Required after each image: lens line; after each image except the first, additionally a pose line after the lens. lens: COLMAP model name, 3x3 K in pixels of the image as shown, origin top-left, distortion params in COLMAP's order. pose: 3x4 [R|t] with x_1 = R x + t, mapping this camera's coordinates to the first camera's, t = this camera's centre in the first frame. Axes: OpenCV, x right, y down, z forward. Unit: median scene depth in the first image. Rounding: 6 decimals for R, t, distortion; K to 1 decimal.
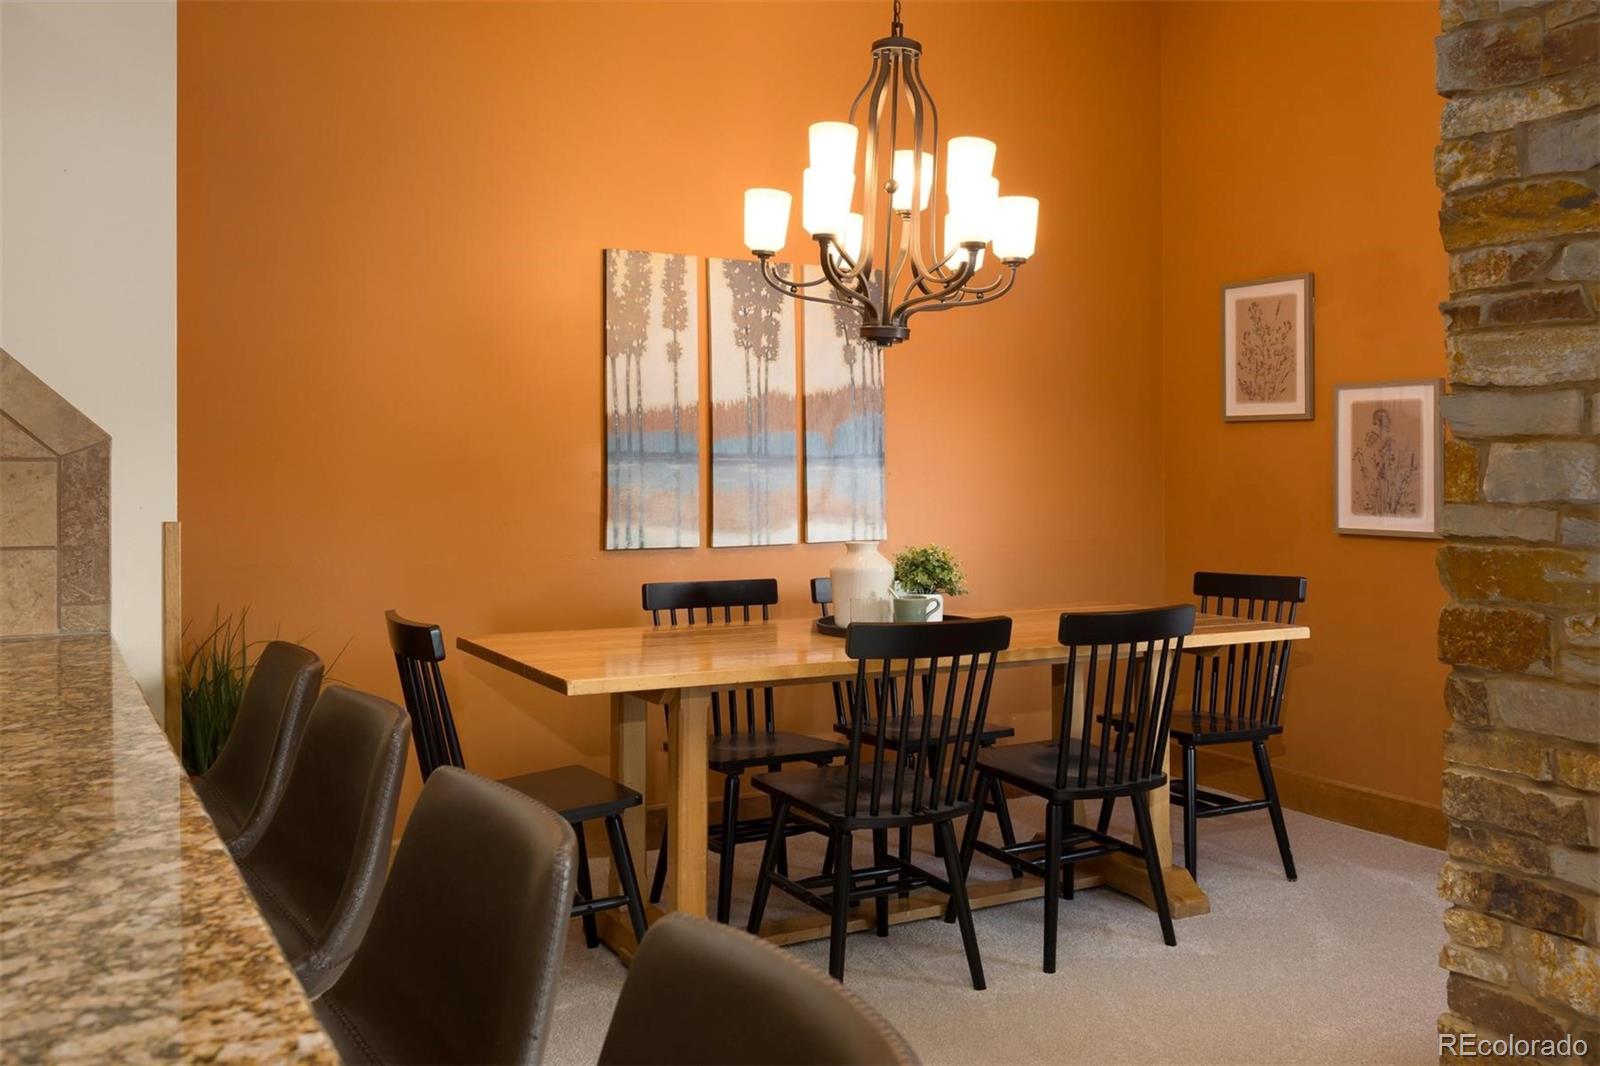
lens RADIAL K [[1362.2, 0, 810.0], [0, 1362.2, 450.2], [0, 0, 1]] dist [0.005977, -0.012112]
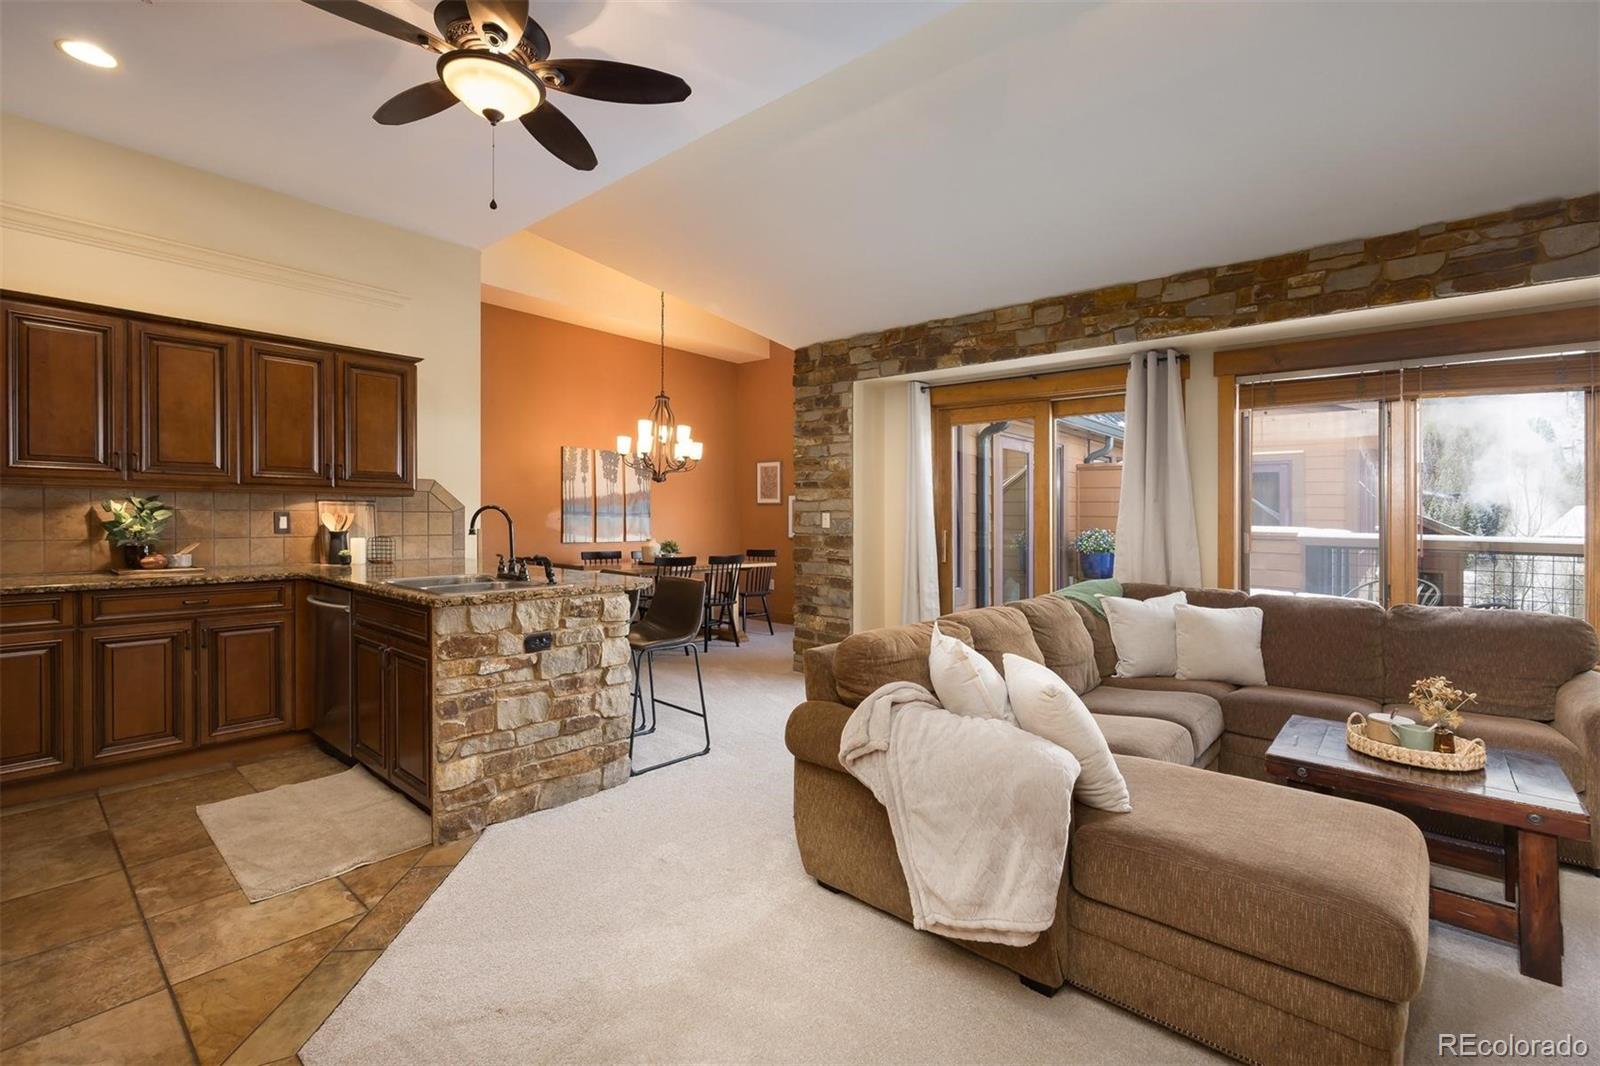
lens RADIAL K [[708.2, 0, 819.2], [0, 708.2, 528.8], [0, 0, 1]] dist [-0.000718, 0.000672]
pose [[0.936835, 0.004379, 0.349744, -0.188899], [-0.012491, 0.999703, 0.020941, -0.000567], [-0.349548, -0.023986, 0.936611, -0.822997]]
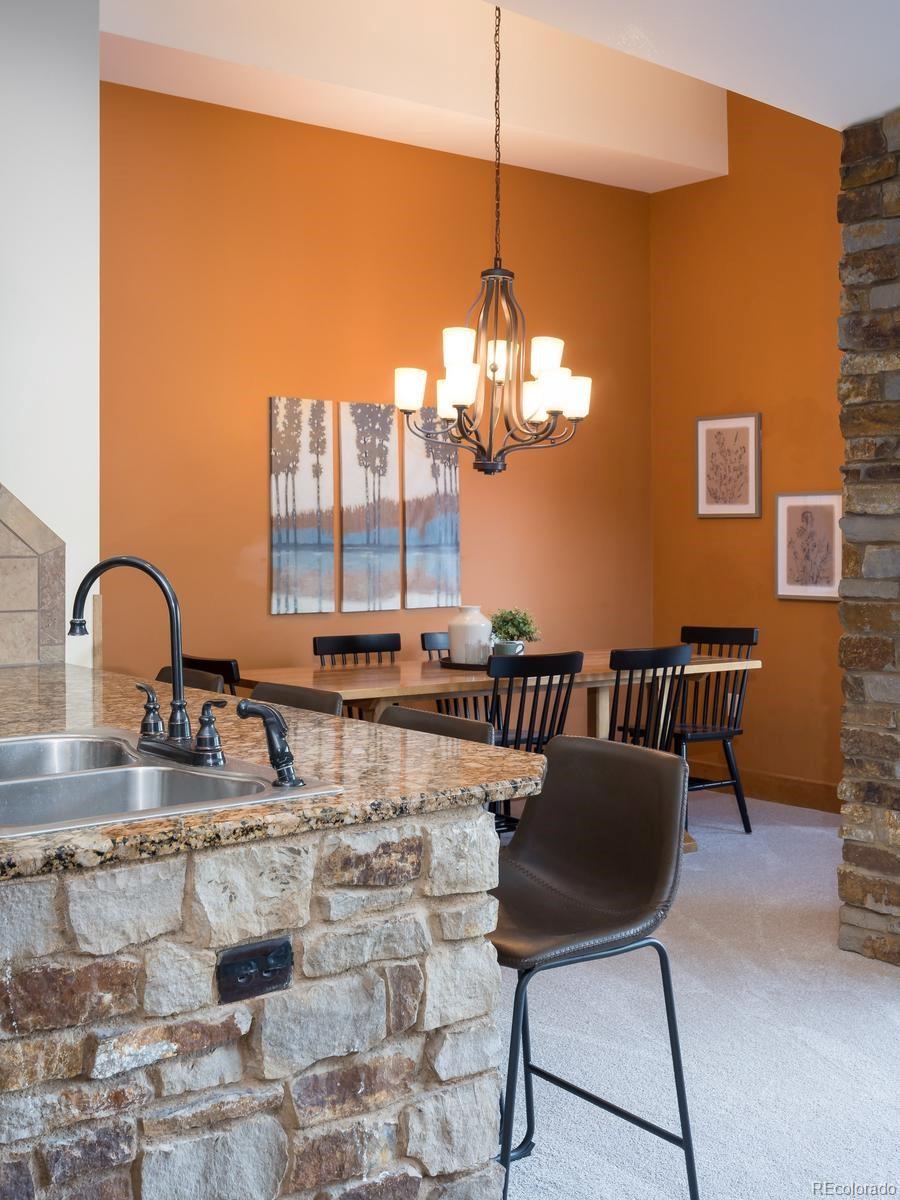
lens RADIAL K [[1415.0, 0, 417.4], [0, 1415.0, 538.1], [0, 0, 1]] dist [0.002520, -0.002826]
pose [[0.991653, -0.002670, 0.128904, -0.213790], [0.001190, 0.999932, 0.011560, -0.023735], [-0.128926, -0.011310, 0.991590, -0.504536]]
